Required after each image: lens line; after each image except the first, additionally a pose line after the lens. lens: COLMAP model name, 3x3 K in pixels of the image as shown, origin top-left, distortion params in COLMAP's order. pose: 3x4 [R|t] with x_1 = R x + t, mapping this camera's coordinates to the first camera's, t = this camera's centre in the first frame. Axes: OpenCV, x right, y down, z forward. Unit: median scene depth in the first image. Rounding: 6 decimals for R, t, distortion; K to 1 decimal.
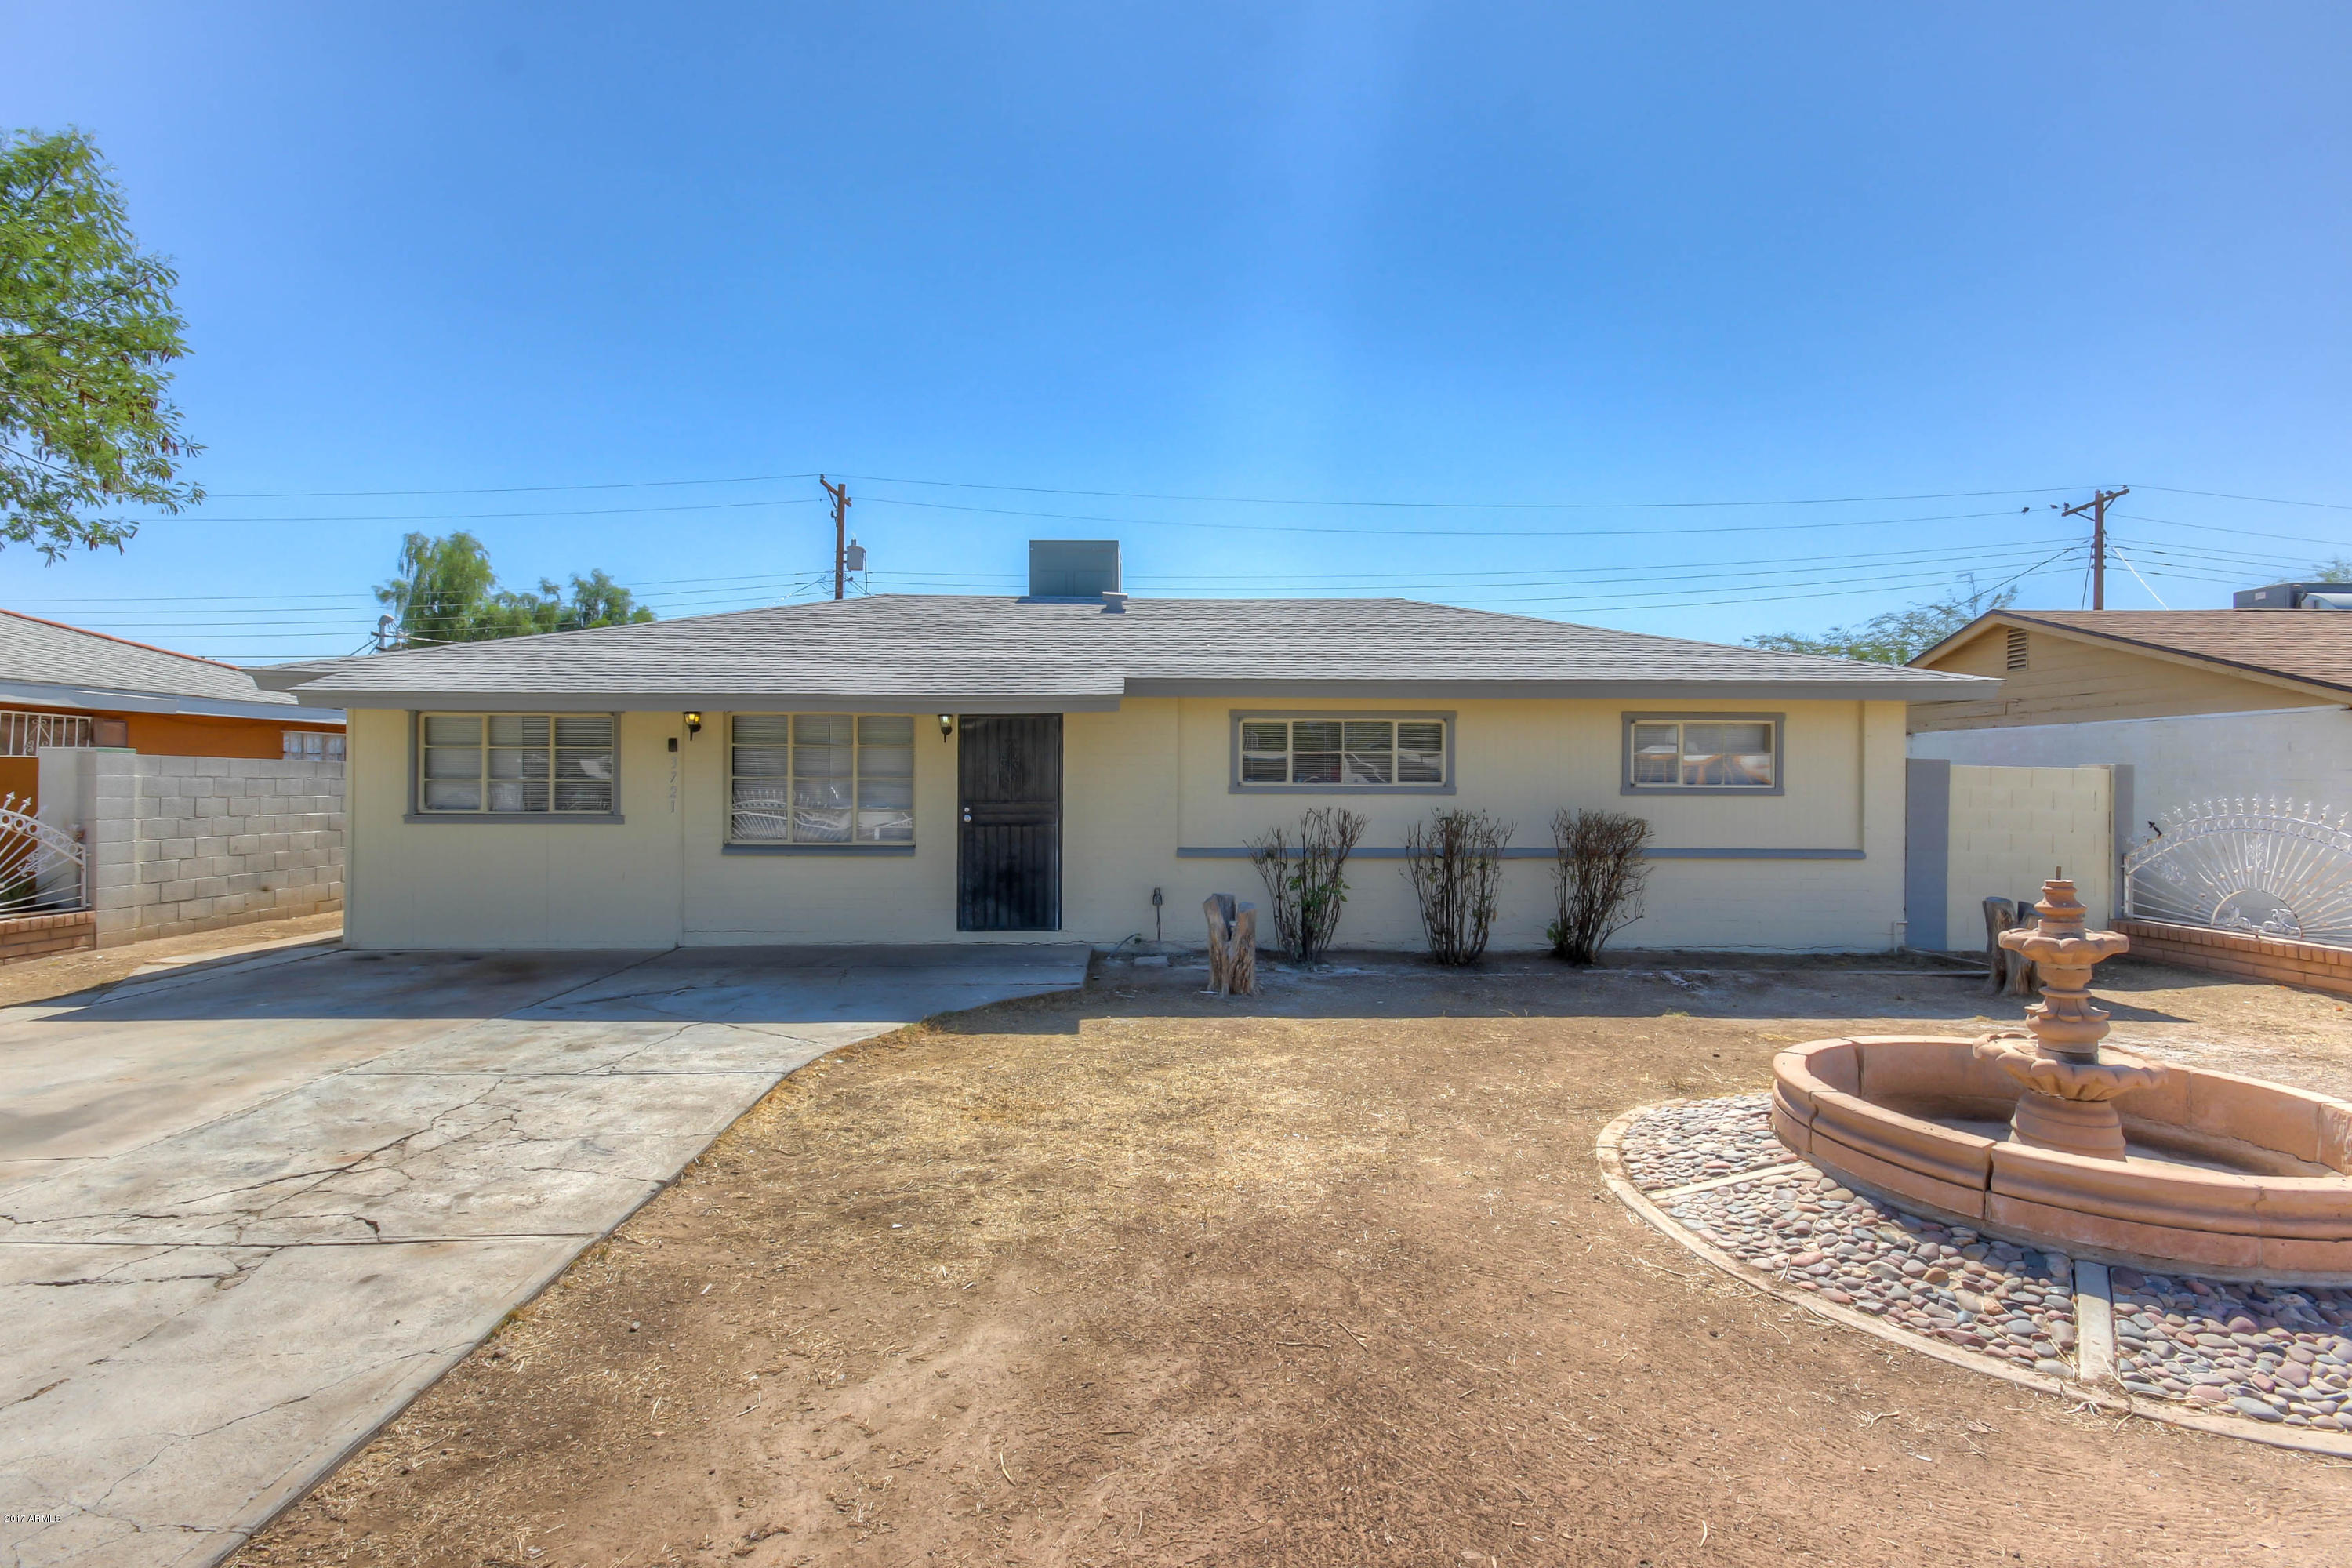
lens RADIAL K [[1087.5, 0, 1176.5], [0, 1087.5, 791.6], [0, 0, 1]] dist [0.016292, -0.001389]
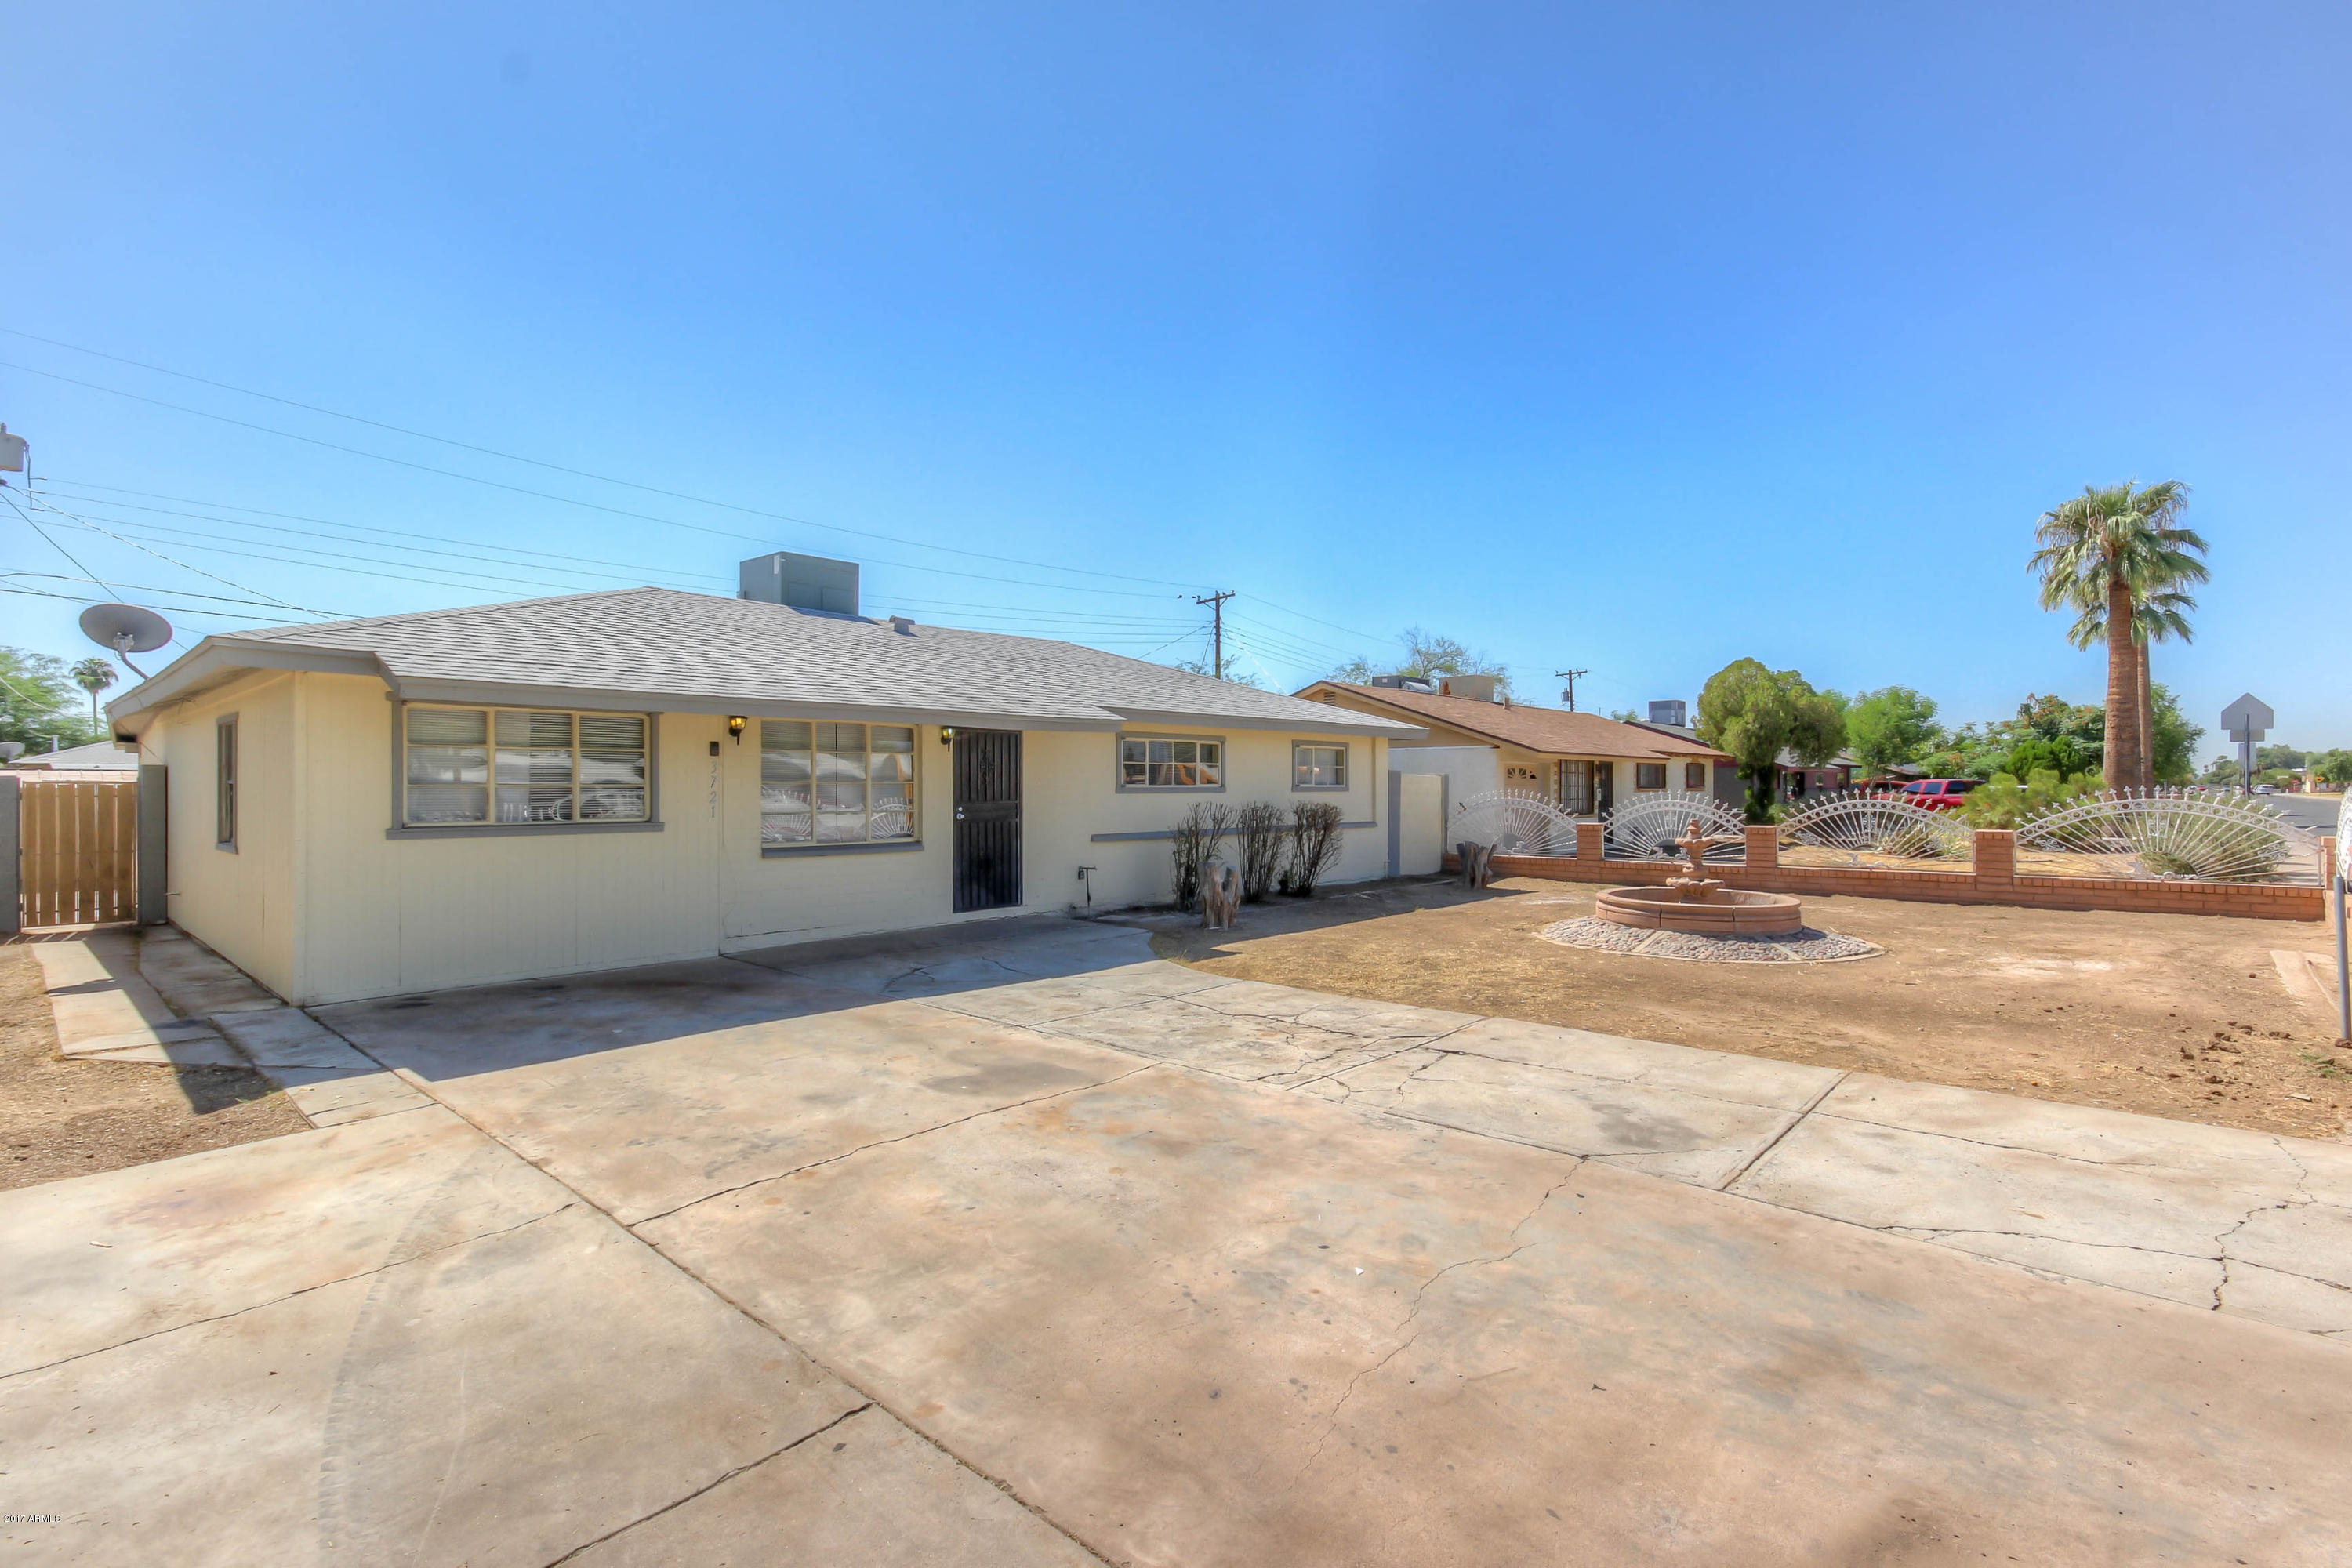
lens RADIAL K [[1087.5, 0, 1181.3], [0, 1087.5, 781.0], [0, 0, 1]] dist [0.016292, -0.001389]
pose [[0.680042, -0.000767, 0.733172, -0.888941], [0.006711, 0.999964, -0.005179, -0.005752], [-0.733142, 0.008442, 0.680023, 0.026061]]
